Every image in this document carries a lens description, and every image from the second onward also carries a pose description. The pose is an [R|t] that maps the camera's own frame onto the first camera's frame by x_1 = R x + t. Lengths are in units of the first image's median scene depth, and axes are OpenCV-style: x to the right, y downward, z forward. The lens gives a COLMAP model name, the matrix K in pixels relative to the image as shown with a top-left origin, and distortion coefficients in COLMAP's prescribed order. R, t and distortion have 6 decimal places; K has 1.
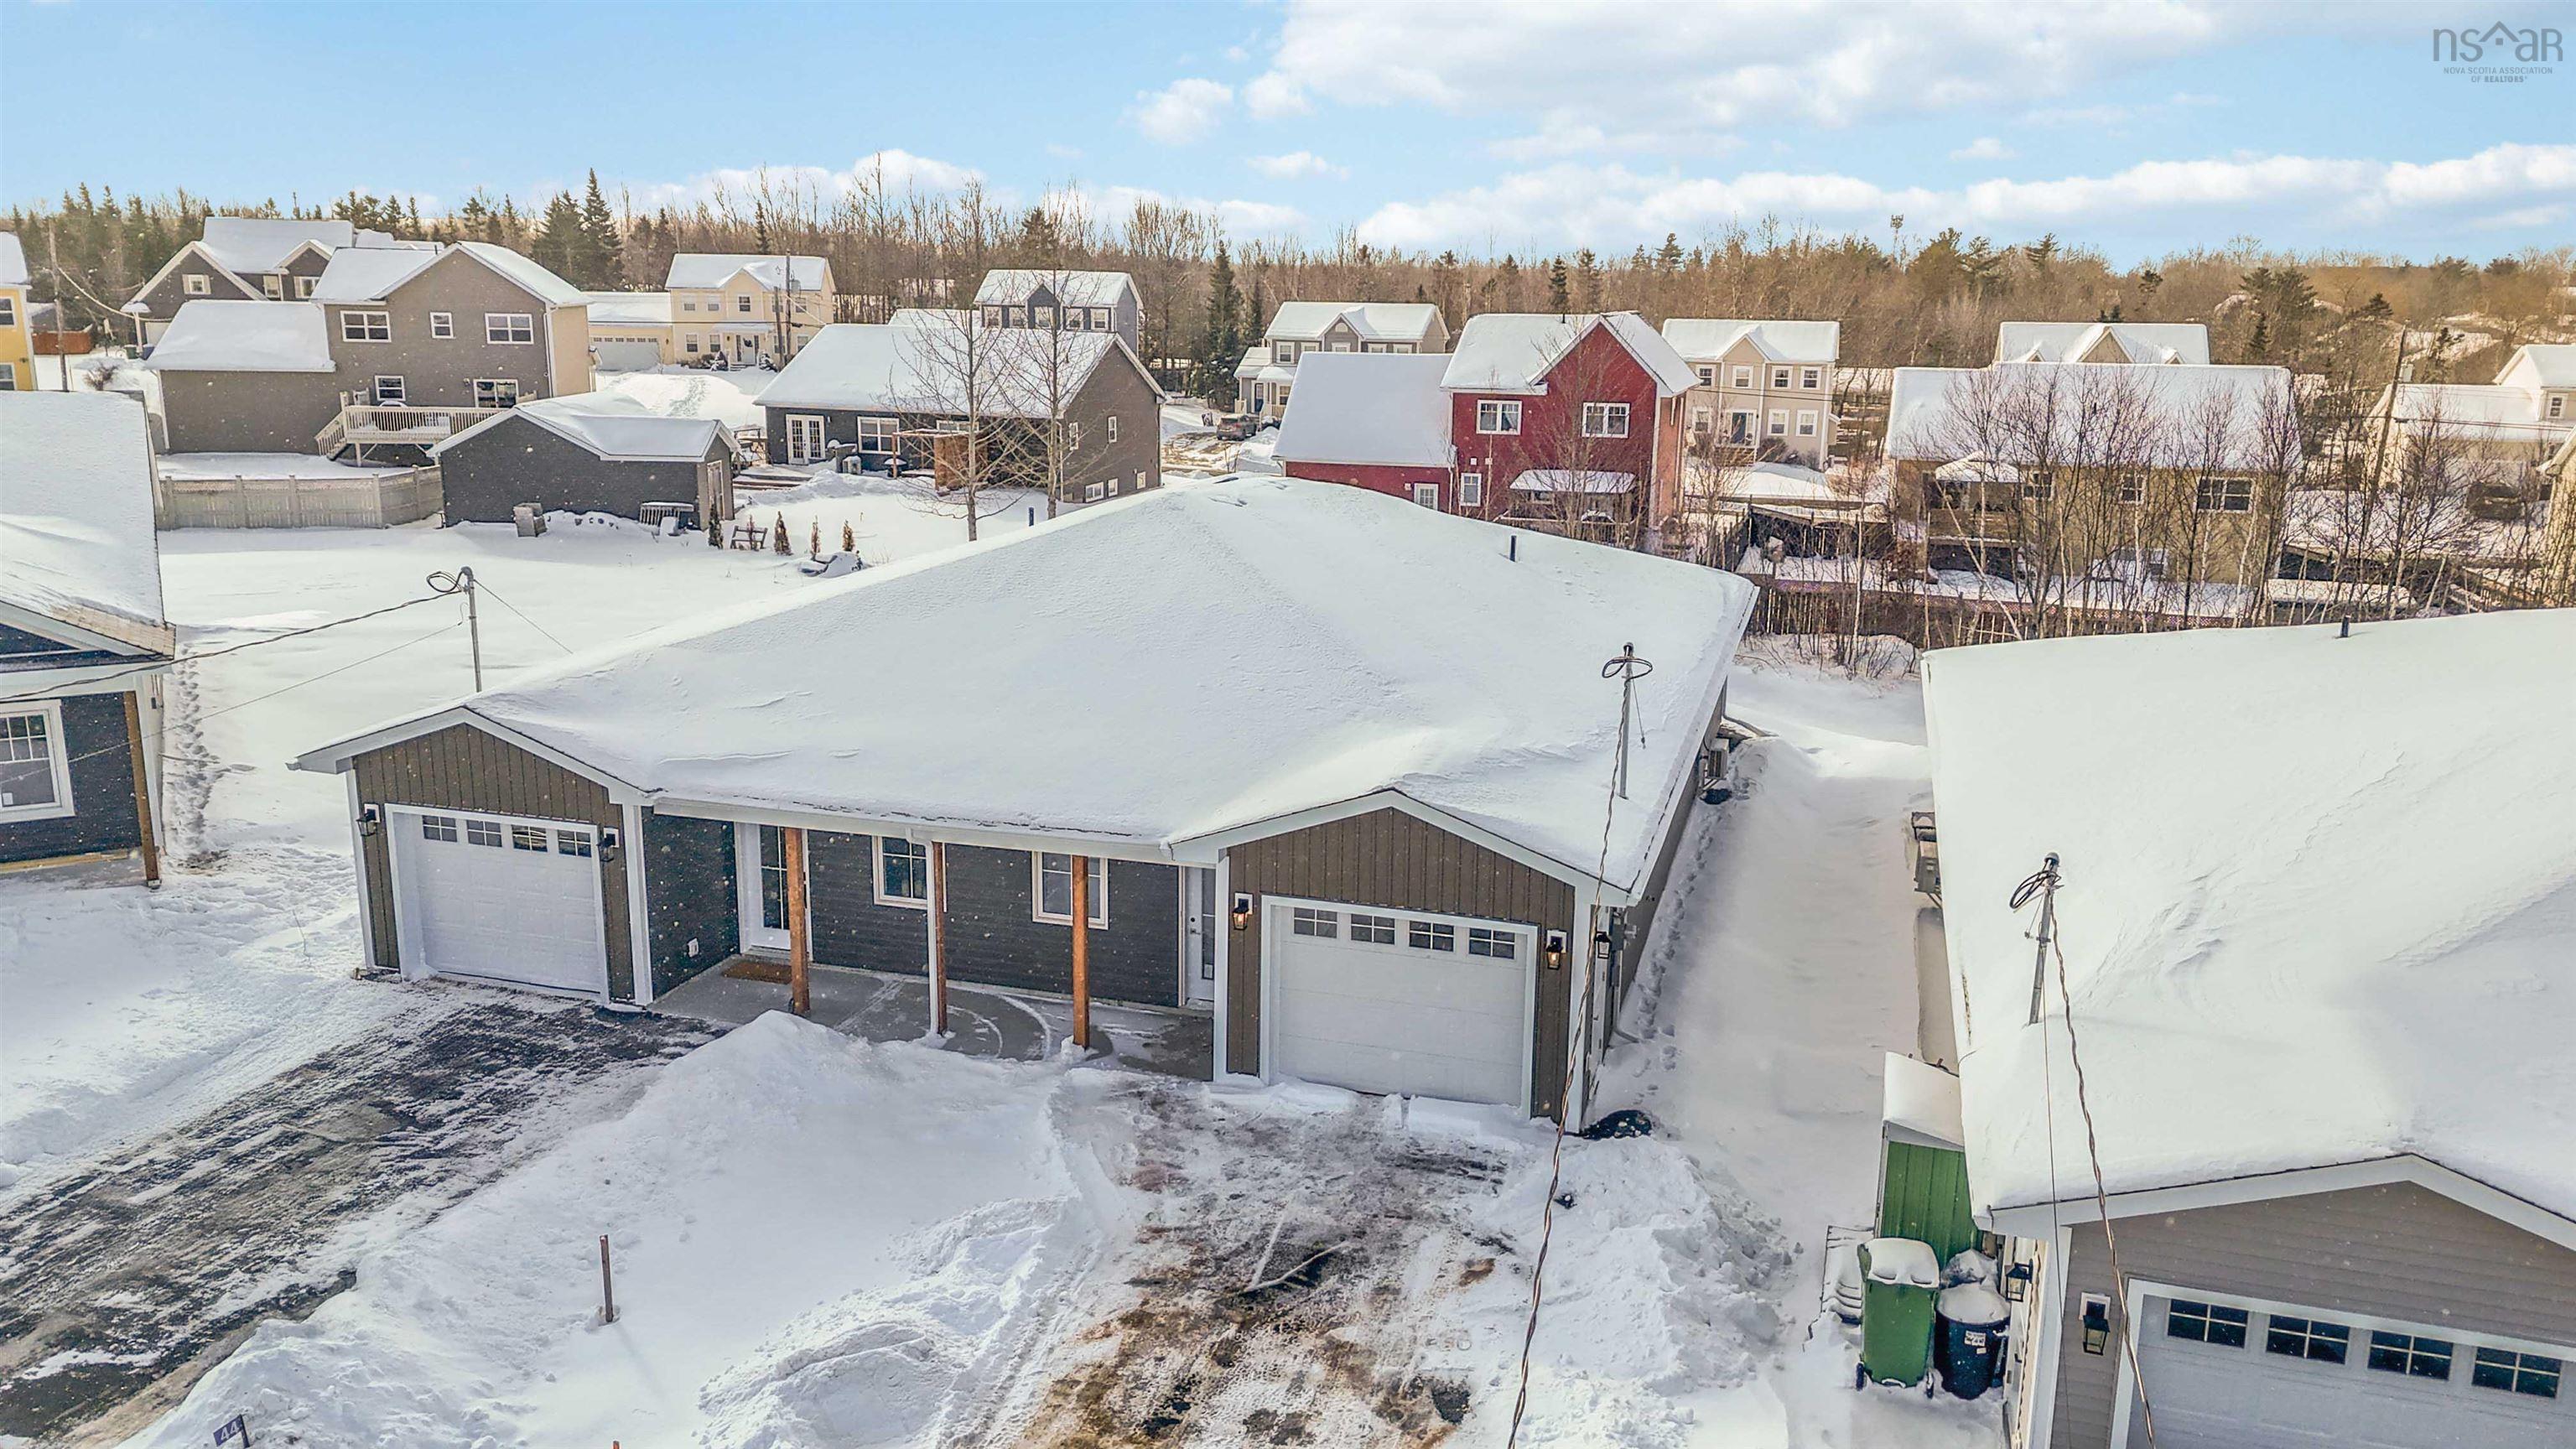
lens RADIAL K [[1881.3, 0, 1288.0], [0, 1881.3, 724.5], [0, 0, 1]] dist [0.072114, -0.055746]
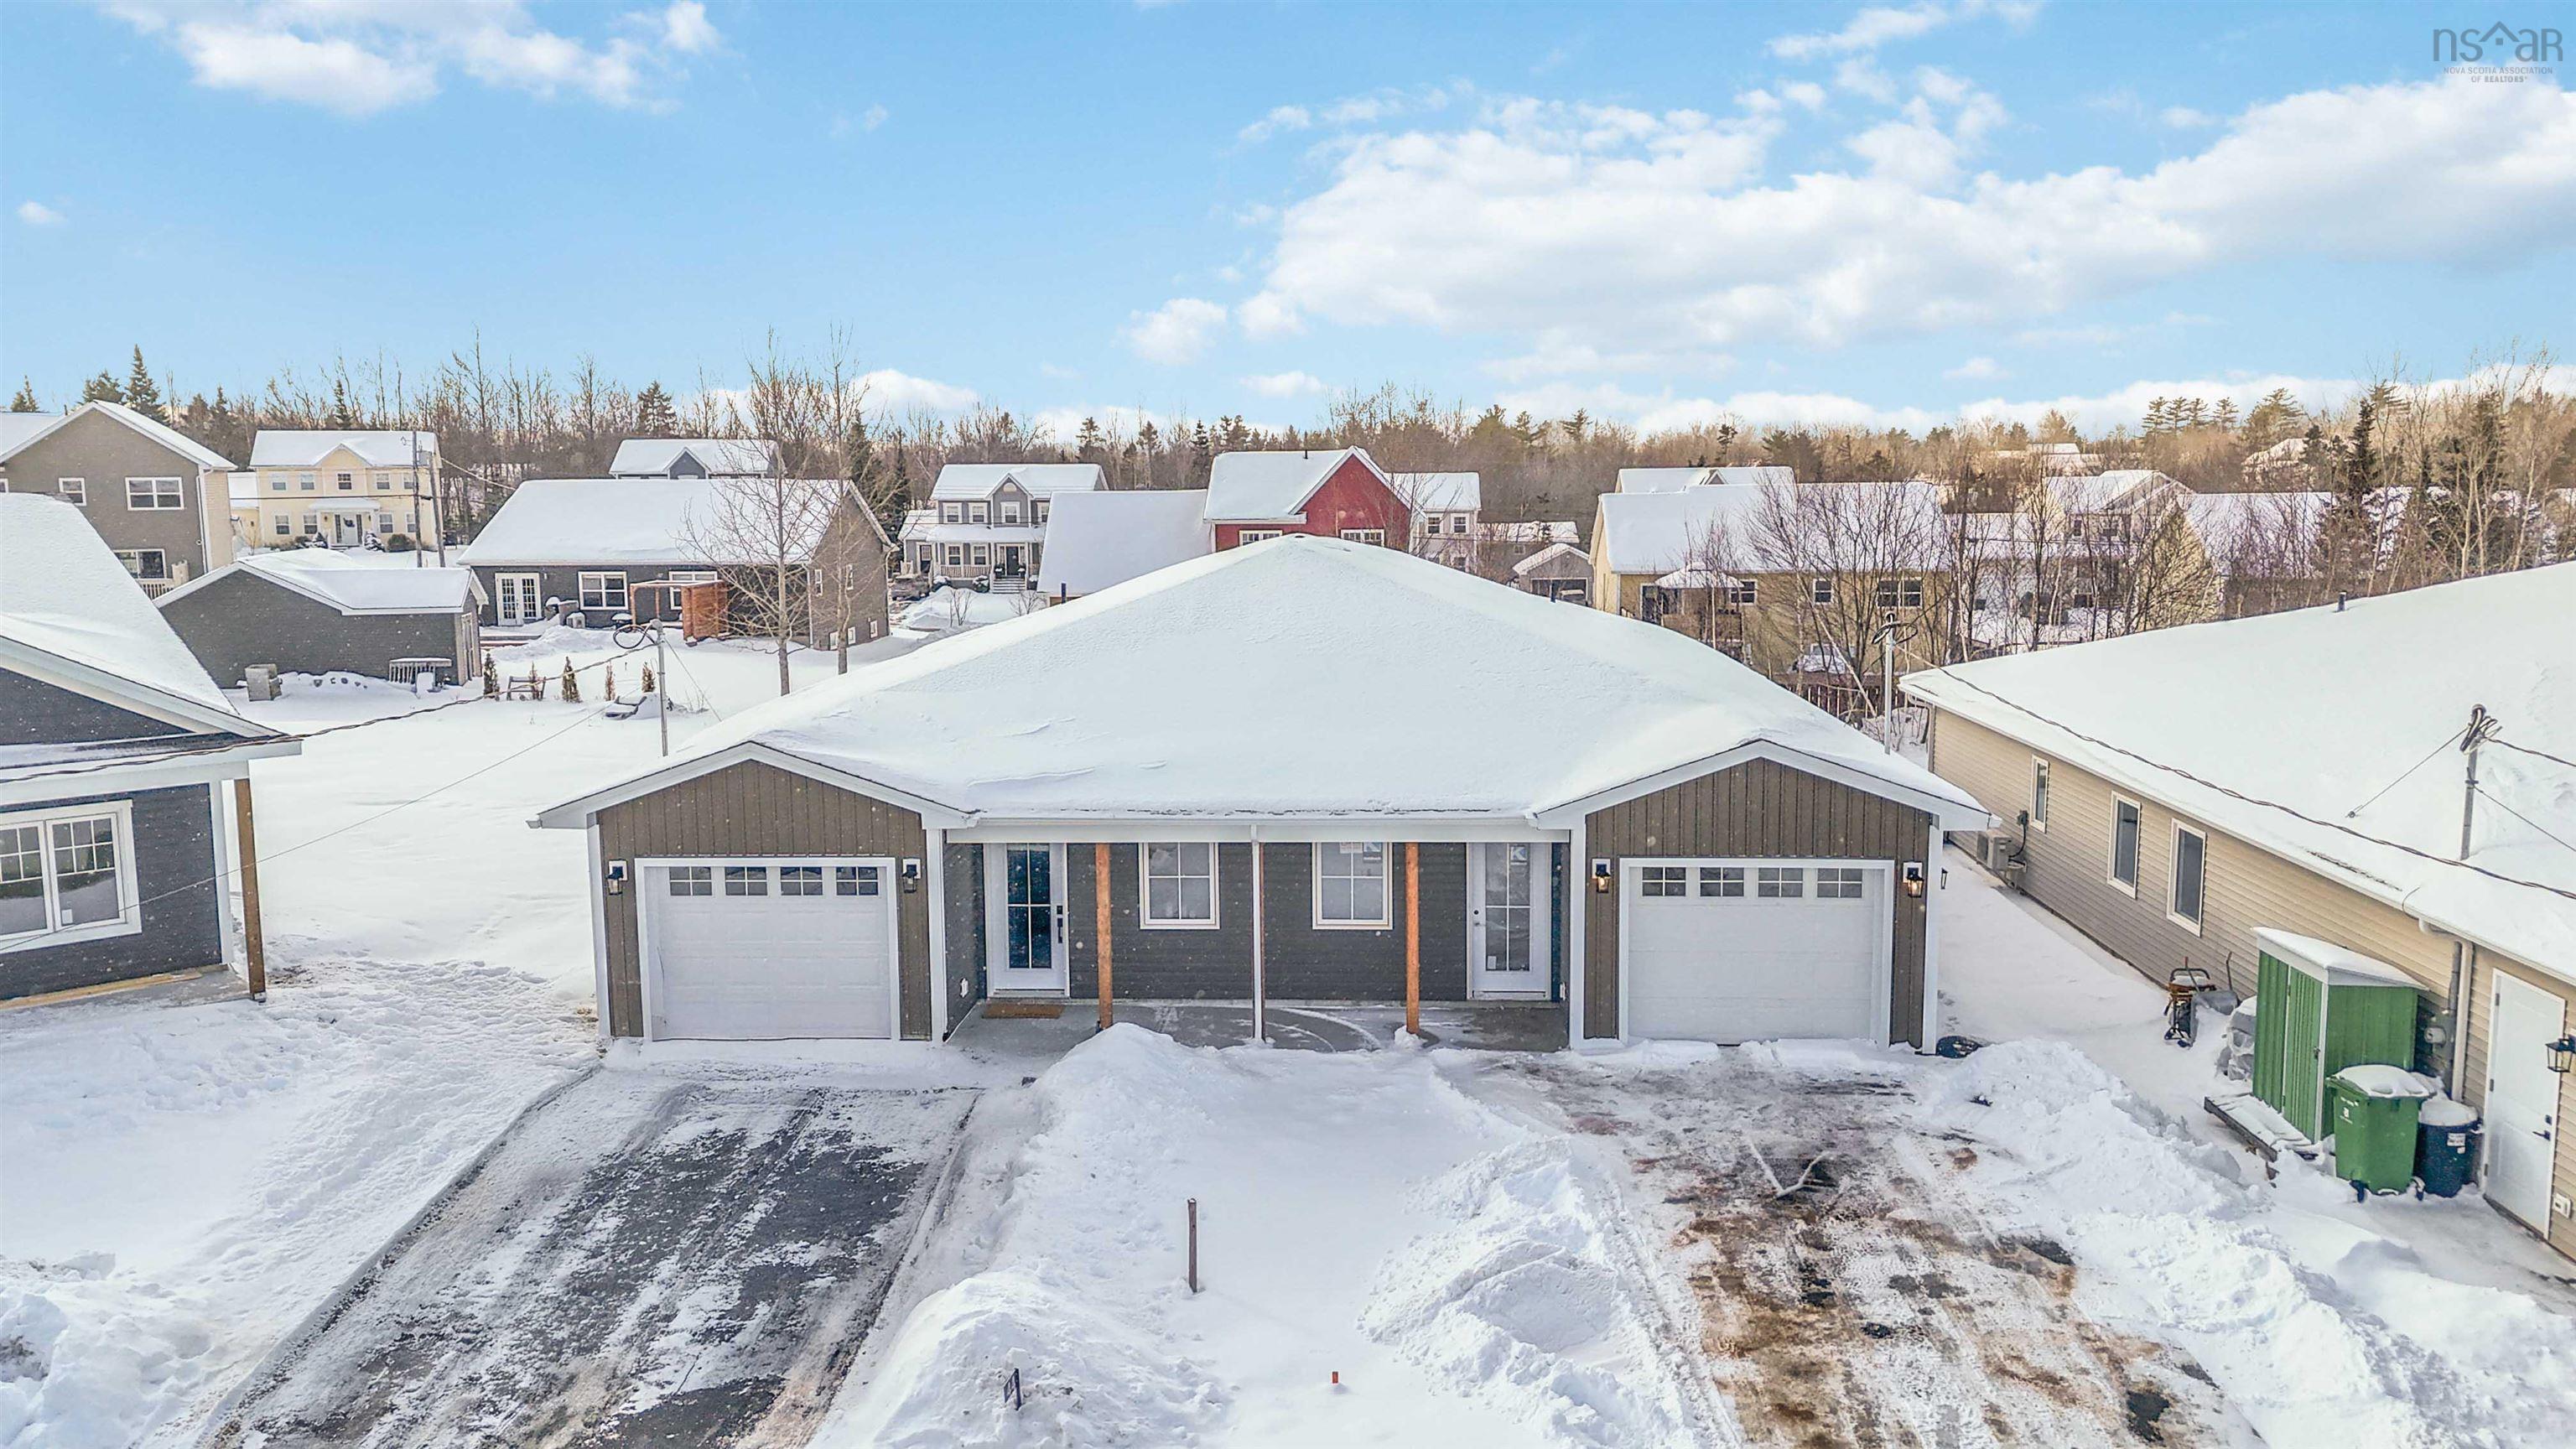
lens RADIAL K [[1881.3, 0, 1288.0], [0, 1881.3, 724.5], [0, 0, 1]] dist [0.072114, -0.055746]
pose [[0.971686, -0.053830, 0.230062, -0.389957], [0.075636, 0.993330, -0.087035, 0.085404], [-0.223842, 0.101972, 0.969276, 0.016176]]
